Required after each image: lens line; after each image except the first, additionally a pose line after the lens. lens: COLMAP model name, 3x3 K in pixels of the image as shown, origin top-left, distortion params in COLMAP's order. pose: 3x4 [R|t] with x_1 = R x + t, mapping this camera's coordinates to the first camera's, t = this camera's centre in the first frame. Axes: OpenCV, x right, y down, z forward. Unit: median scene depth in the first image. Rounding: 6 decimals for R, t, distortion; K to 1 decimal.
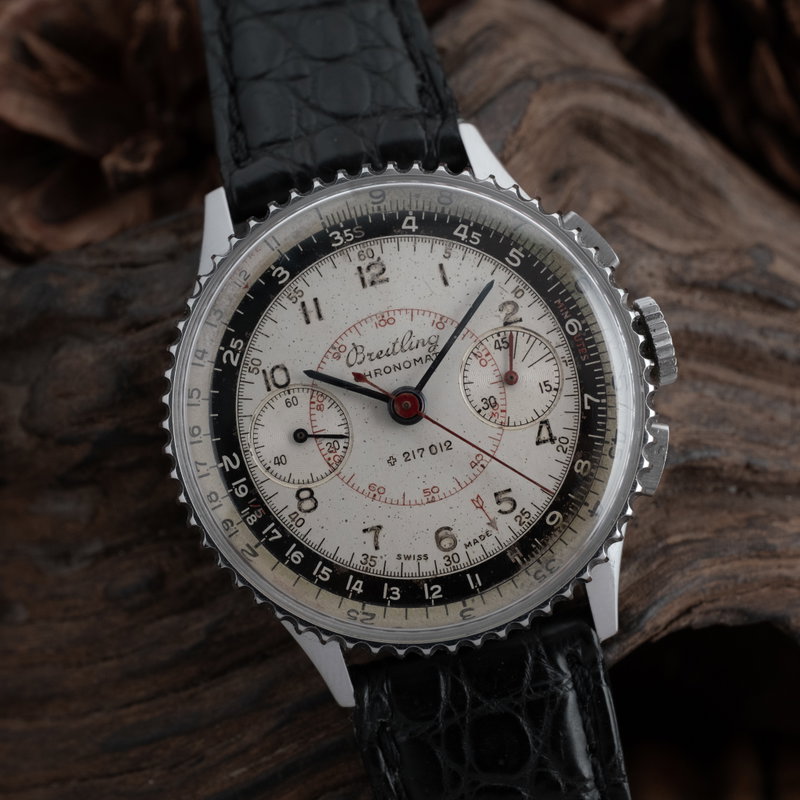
lens RADIAL K [[1449.8, 0, 400.0], [0, 1449.8, 400.0], [0, 0, 1]] dist [0.030291, 0.108851]
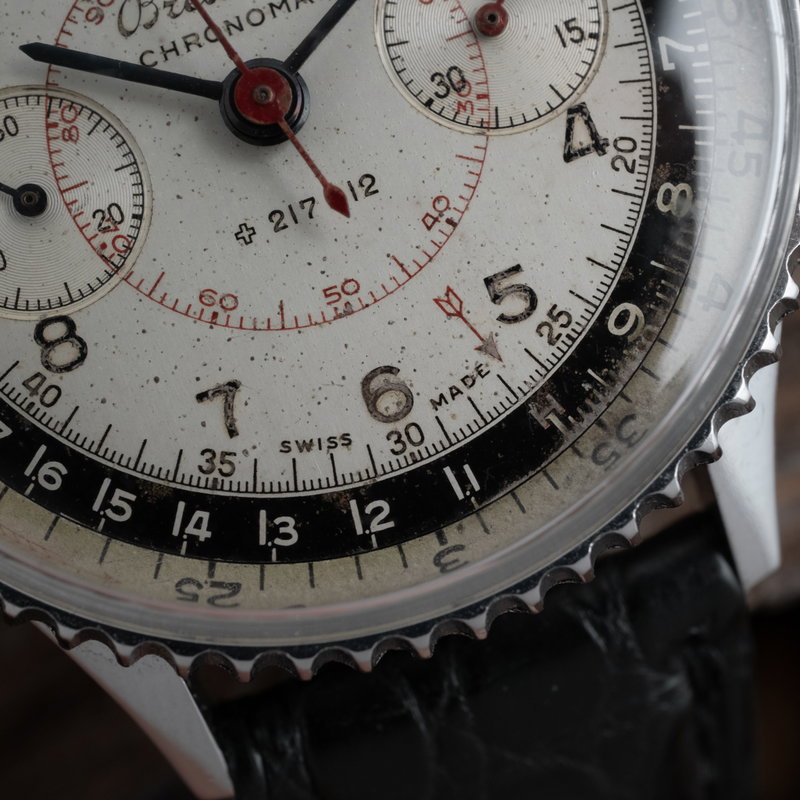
lens RADIAL K [[1449.8, 0, 400.0], [0, 1449.8, 400.0], [0, 0, 1]] dist [0.030291, 0.108851]
pose [[0.992723, -0.114554, 0.037119, 0.018863], [0.115222, 0.993205, -0.016385, 0.104538], [-0.034990, 0.020542, 0.999177, 0.557904]]
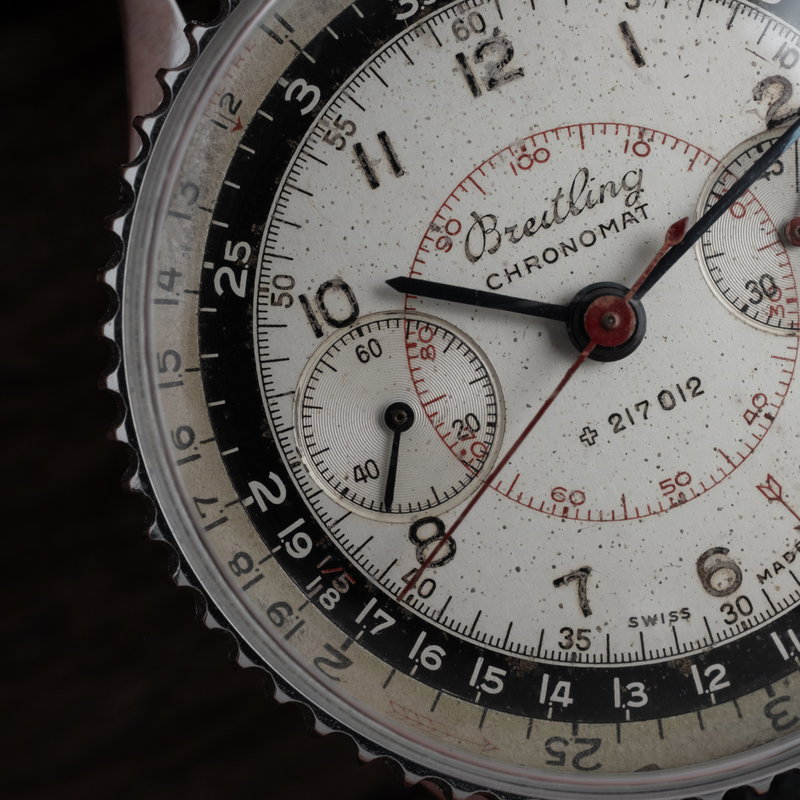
lens RADIAL K [[1449.8, 0, 400.0], [0, 1449.8, 400.0], [0, 0, 1]] dist [0.030291, 0.108851]
pose [[0.984997, -0.163671, 0.054708, -0.094287], [0.157420, 0.982064, 0.103776, -0.031856], [-0.070712, -0.093607, 0.993095, 0.510689]]
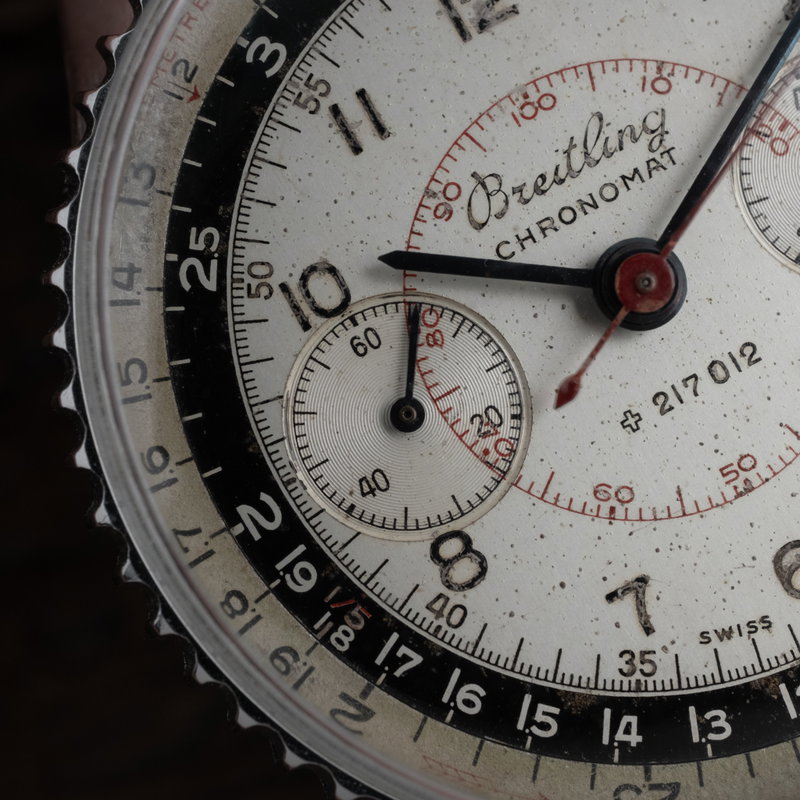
lens RADIAL K [[1449.8, 0, 400.0], [0, 1449.8, 400.0], [0, 0, 1]] dist [0.030291, 0.108851]
pose [[0.968932, -0.238406, 0.065827, -0.097108], [0.237182, 0.971119, 0.025933, 0.009091], [-0.070108, -0.009515, 0.997494, 0.581620]]
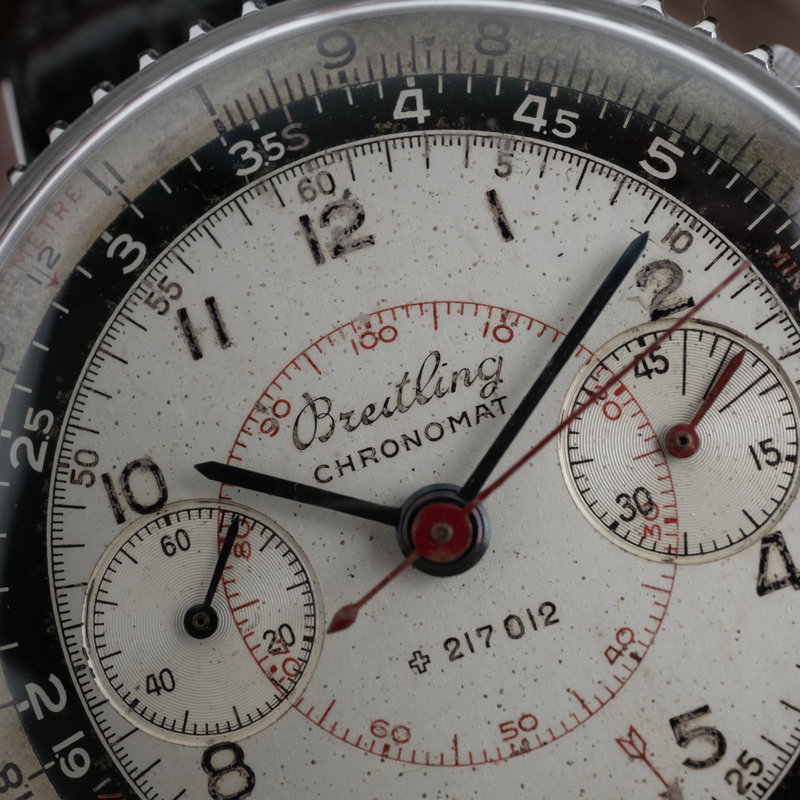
lens RADIAL K [[1449.8, 0, 400.0], [0, 1449.8, 400.0], [0, 0, 1]] dist [0.030291, 0.108851]
pose [[0.994868, -0.093173, -0.039458, 0.012627], [0.092796, 0.995621, -0.011302, -0.029956], [0.040339, 0.007583, 0.999157, 0.573680]]
